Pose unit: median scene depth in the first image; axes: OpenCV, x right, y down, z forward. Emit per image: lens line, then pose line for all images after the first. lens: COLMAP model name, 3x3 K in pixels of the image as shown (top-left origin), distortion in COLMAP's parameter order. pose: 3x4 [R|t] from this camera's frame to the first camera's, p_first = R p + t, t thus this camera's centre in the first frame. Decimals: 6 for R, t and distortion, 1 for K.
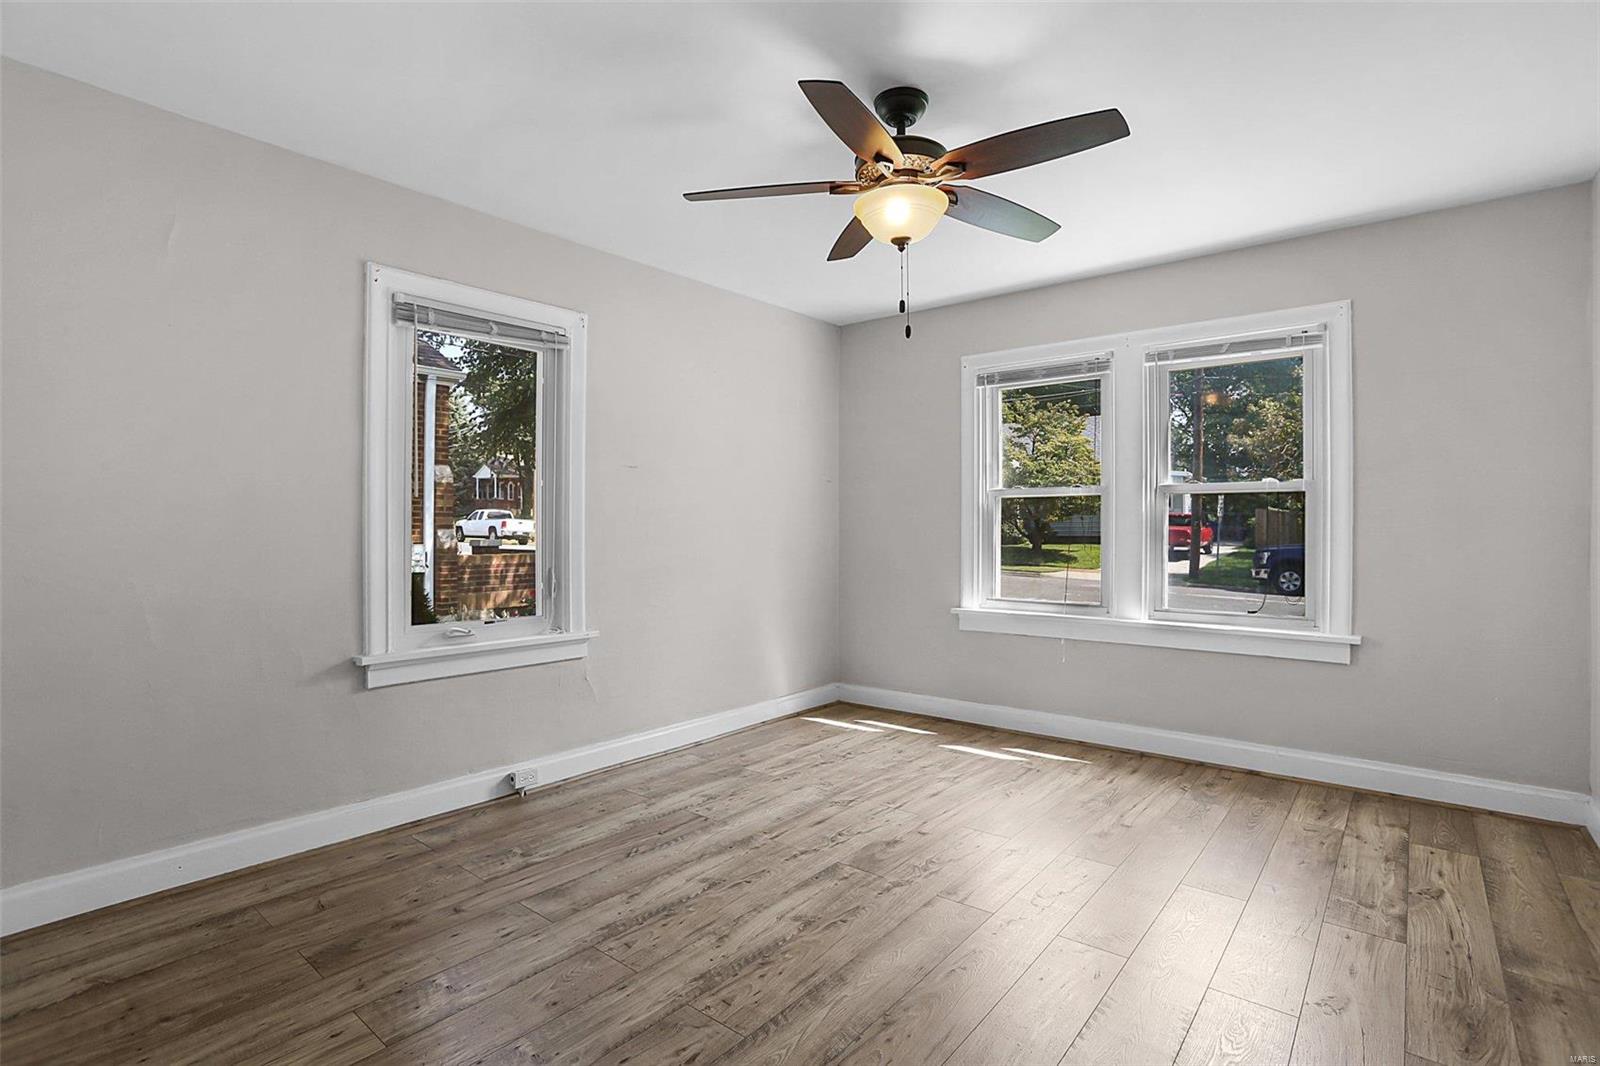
lens RADIAL K [[778.7, 0, 789.8], [0, 778.7, 531.0], [0, 0, 1]] dist [-0.050993, 0.018991]
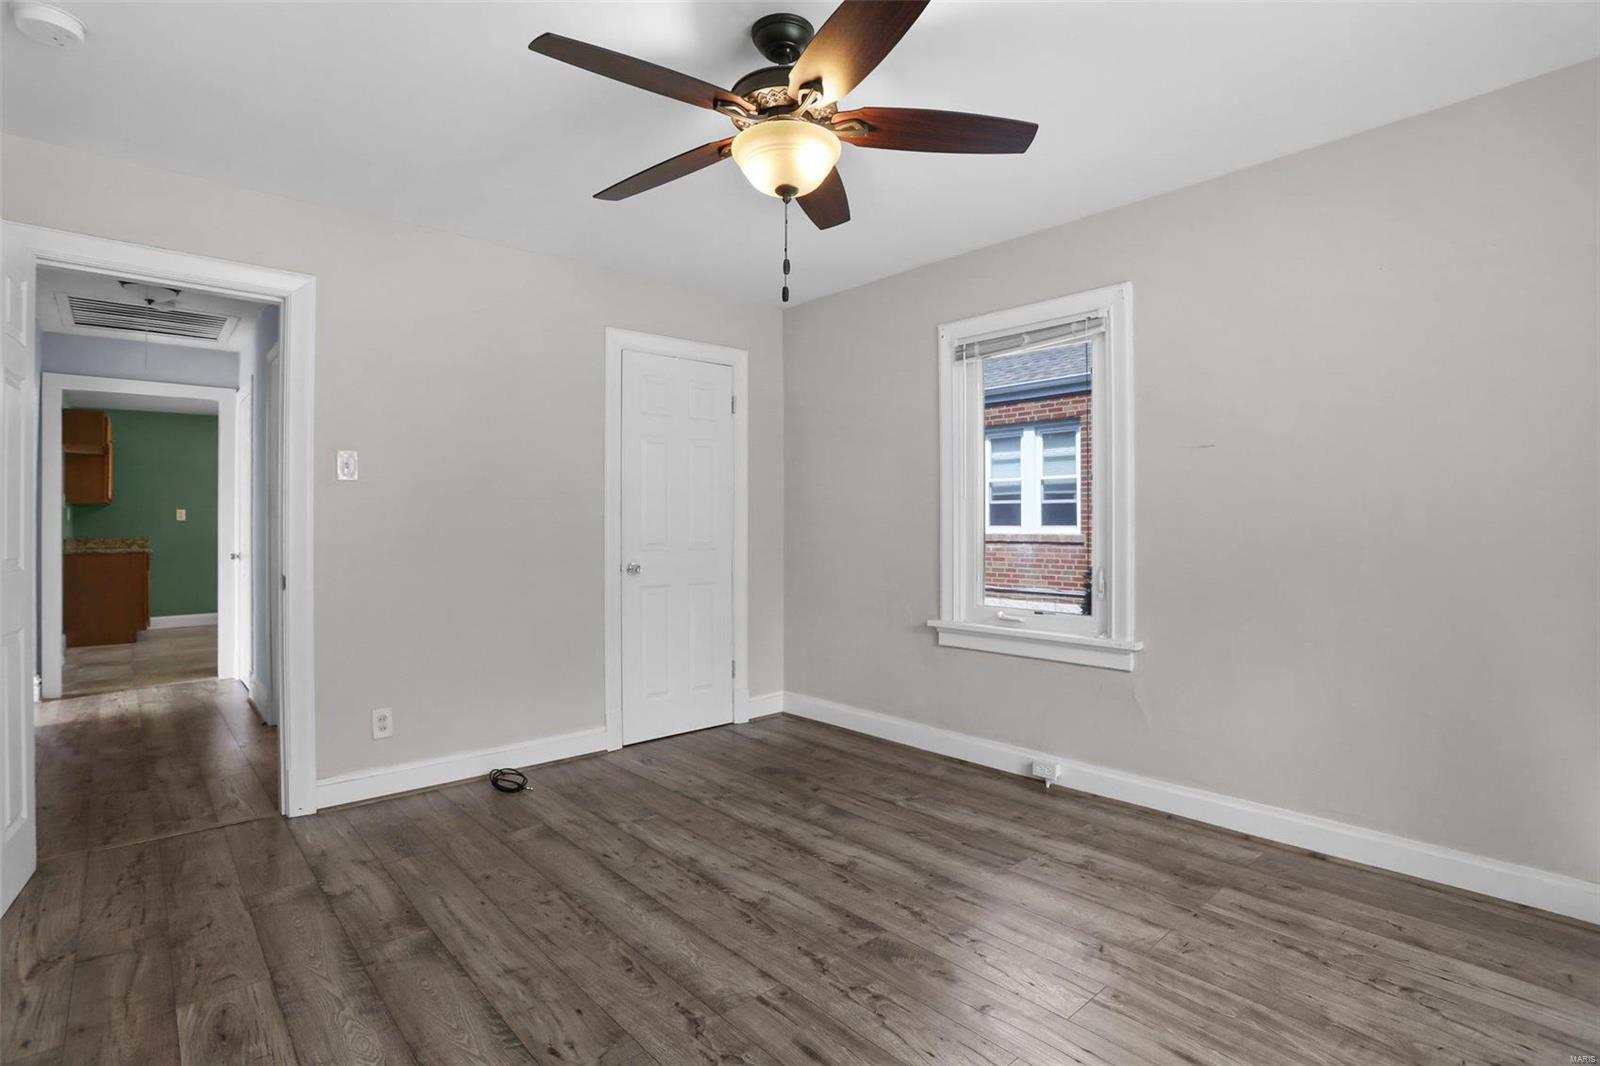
lens RADIAL K [[778.7, 0, 792.7], [0, 778.7, 521.6], [0, 0, 1]] dist [-0.050993, 0.018991]
pose [[-0.155500, -0.002684, -0.987832, 0.793588], [0.003986, 0.999986, -0.003344, -0.006050], [0.987828, -0.004457, -0.155487, 0.917836]]
